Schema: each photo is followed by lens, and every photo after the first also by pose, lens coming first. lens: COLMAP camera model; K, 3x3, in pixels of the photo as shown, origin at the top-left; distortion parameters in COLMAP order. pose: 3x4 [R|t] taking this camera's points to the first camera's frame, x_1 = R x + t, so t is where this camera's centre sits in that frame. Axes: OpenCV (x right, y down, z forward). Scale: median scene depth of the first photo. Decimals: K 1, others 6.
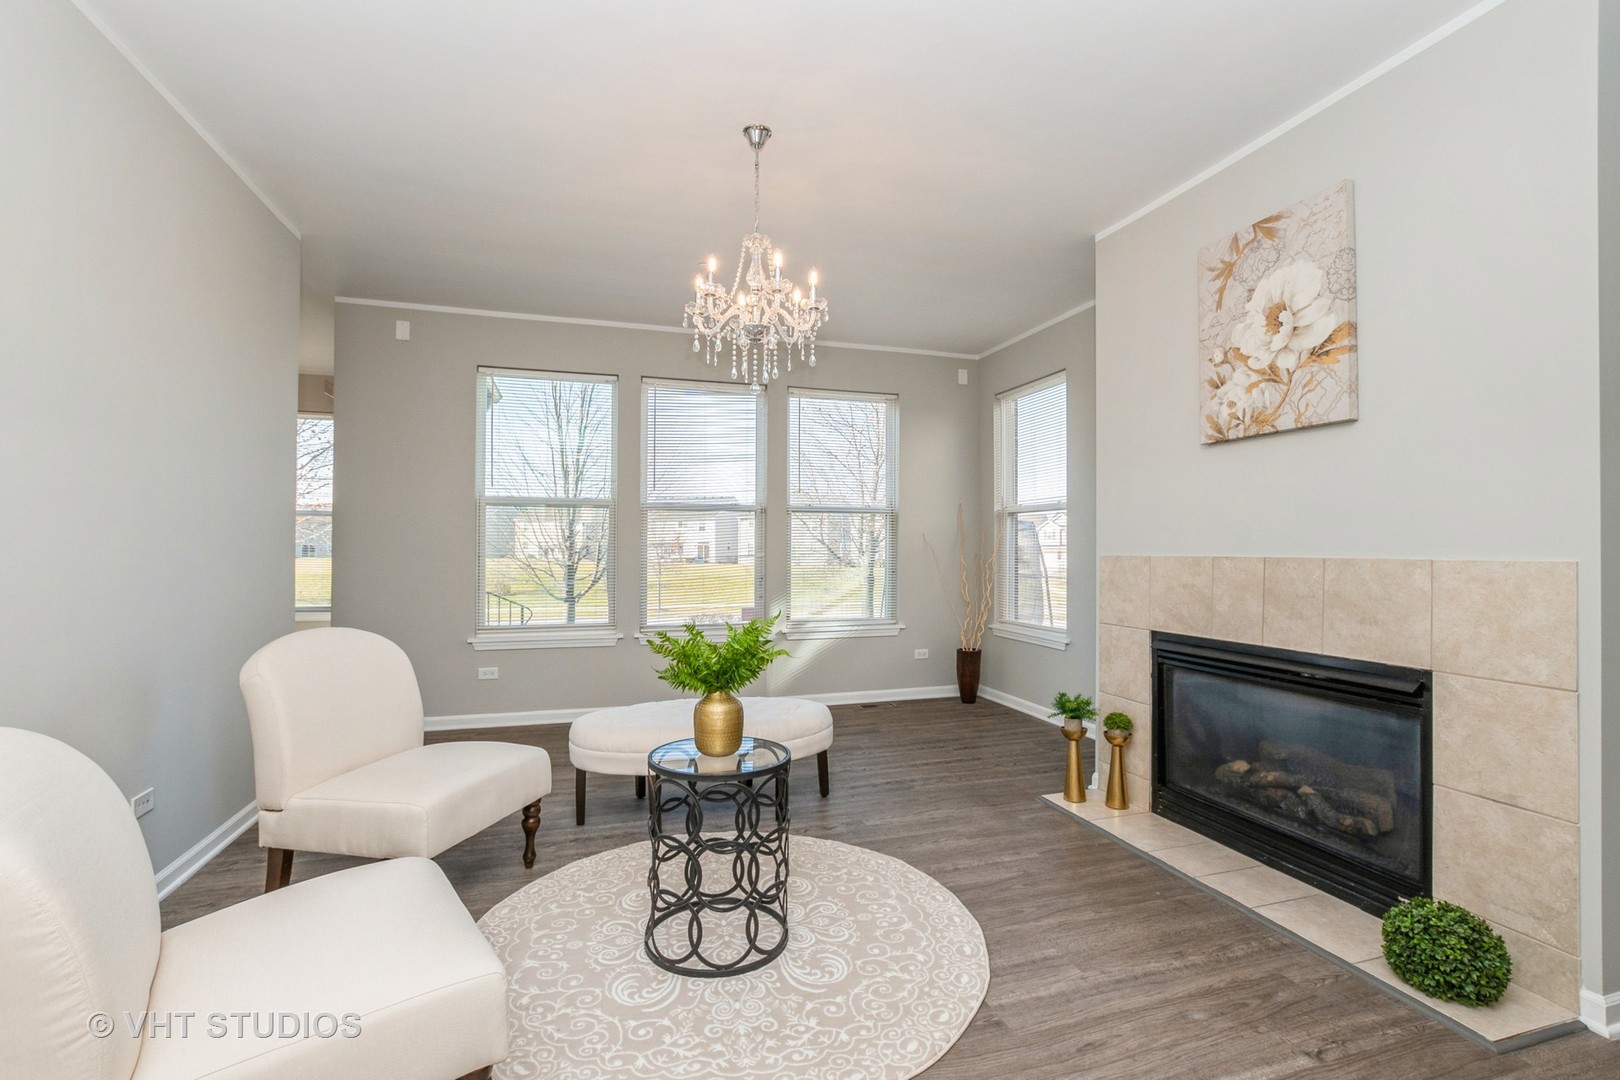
lens RADIAL K [[734.8, 0, 810.9], [0, 734.8, 536.2], [0, 0, 1]] dist [-0.018984, 0.000618]
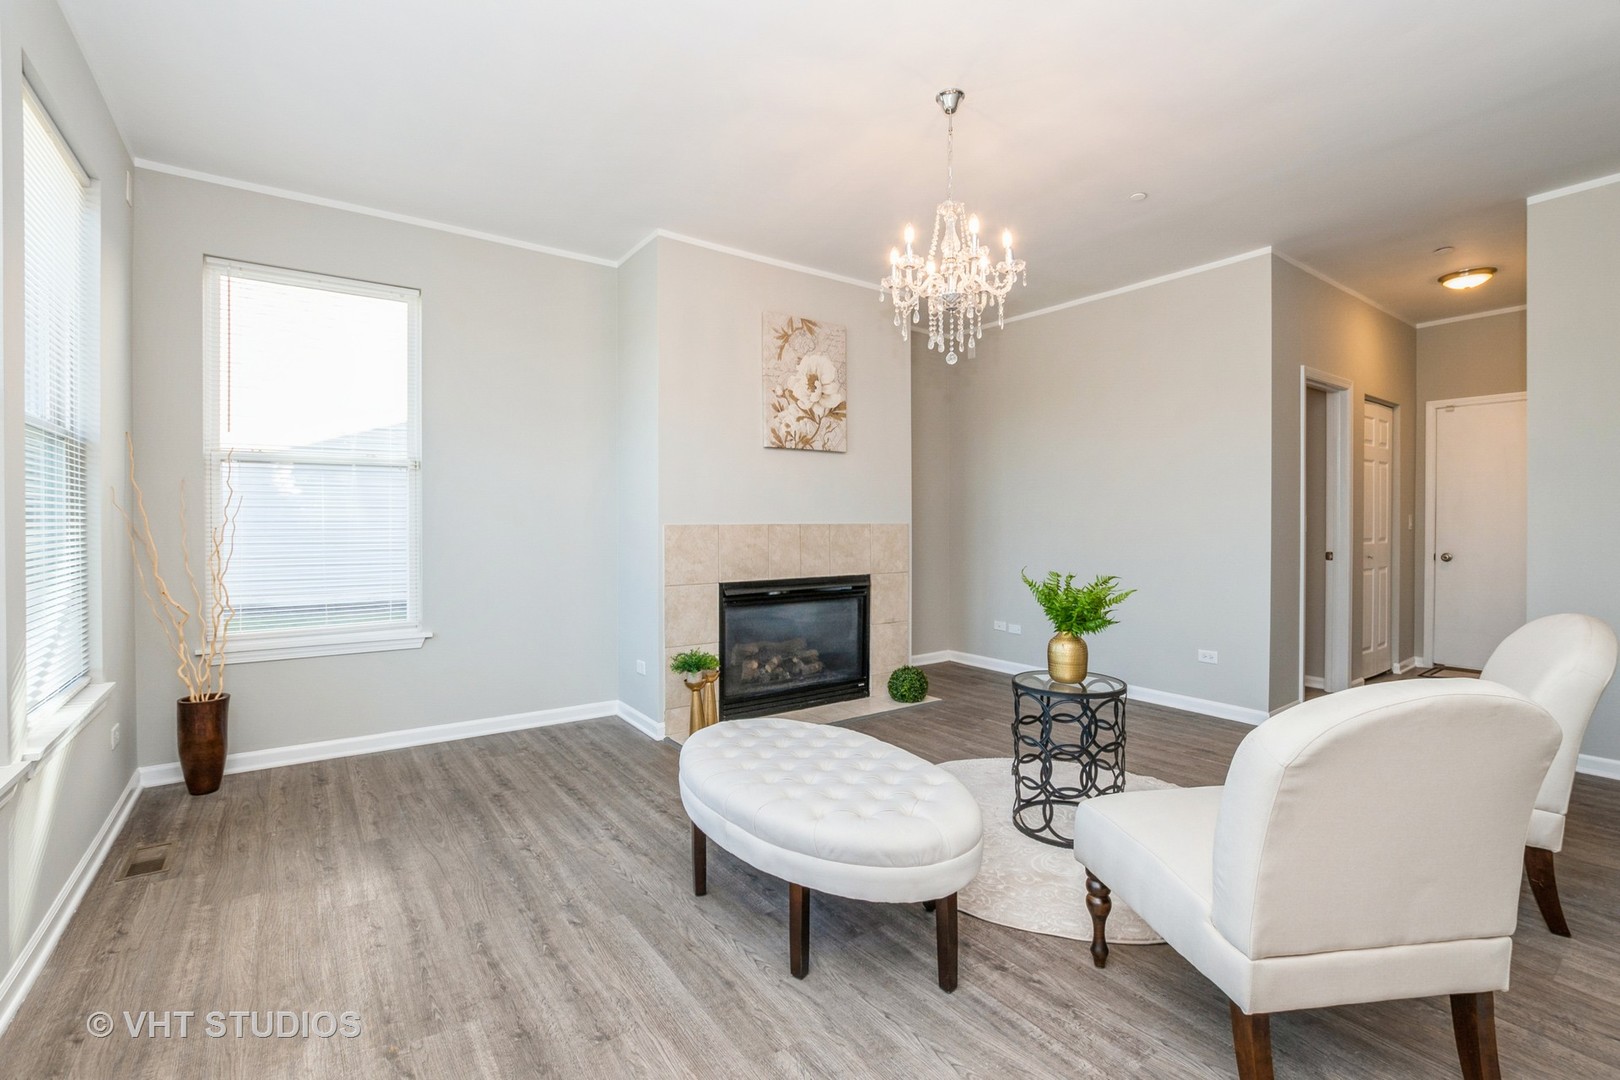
lens RADIAL K [[734.8, 0, 812.4], [0, 734.8, 539.4], [0, 0, 1]] dist [-0.018984, 0.000618]
pose [[-0.333969, -0.012715, 0.942498, -0.928091], [-0.006926, 0.999915, 0.011036, 0.044150], [-0.942559, -0.002843, -0.334029, 1.493358]]
